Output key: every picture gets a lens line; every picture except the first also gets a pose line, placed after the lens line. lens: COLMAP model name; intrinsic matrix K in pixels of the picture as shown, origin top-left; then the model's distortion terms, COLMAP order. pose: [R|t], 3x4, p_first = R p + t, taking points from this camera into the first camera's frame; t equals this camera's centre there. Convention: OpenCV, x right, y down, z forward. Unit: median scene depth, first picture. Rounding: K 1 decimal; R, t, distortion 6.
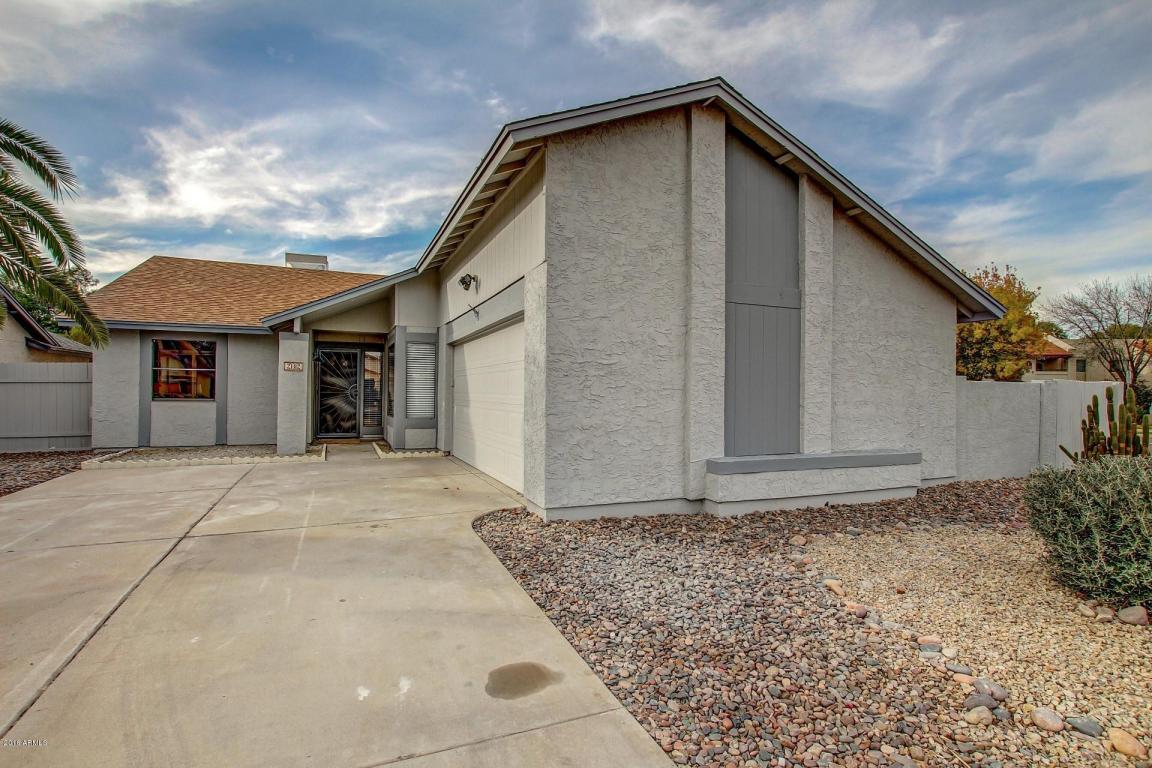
lens RADIAL K [[525.7, 0, 591.8], [0, 525.7, 378.2], [0, 0, 1]] dist [-0.032269, -0.000017]
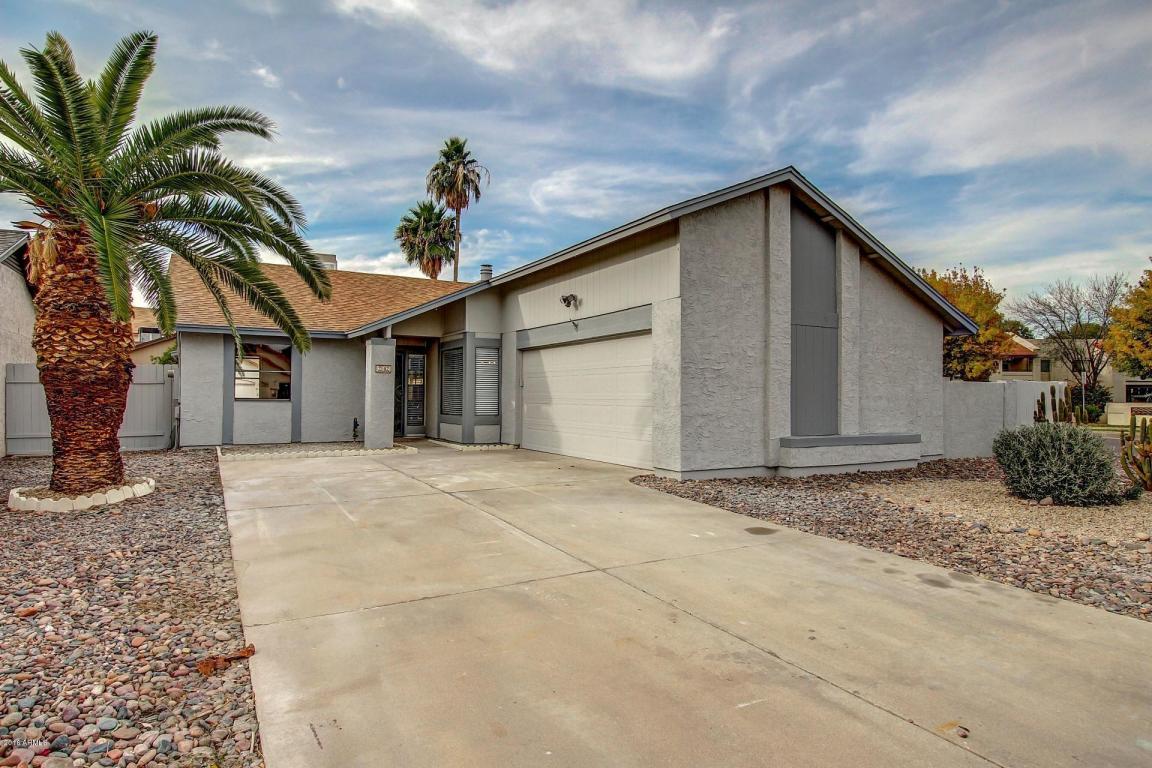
lens RADIAL K [[621.9, 0, 574.2], [0, 621.9, 373.8], [0, 0, 1]] dist [-0.039303, 0.000239]
pose [[0.994970, -0.000033, 0.100175, -0.369147], [0.000889, 0.999963, -0.008509, -0.000923], [-0.100171, 0.008555, 0.994933, -0.437486]]
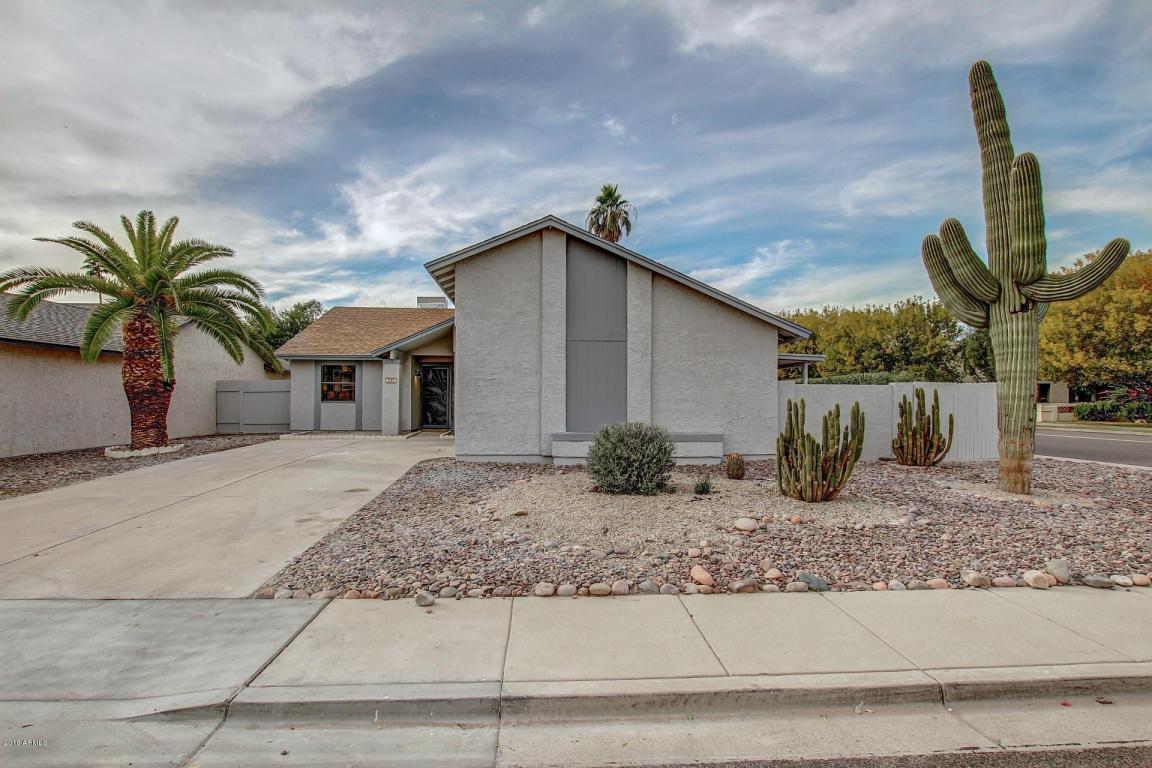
lens RADIAL K [[537.9, 0, 570.7], [0, 537.9, 389.2], [0, 0, 1]] dist [-0.026597, 0.000250]
pose [[0.946521, -0.009650, -0.322498, 0.642571], [0.013339, 0.999868, 0.009231, -0.003583], [0.322366, -0.013040, 0.946525, -0.503235]]
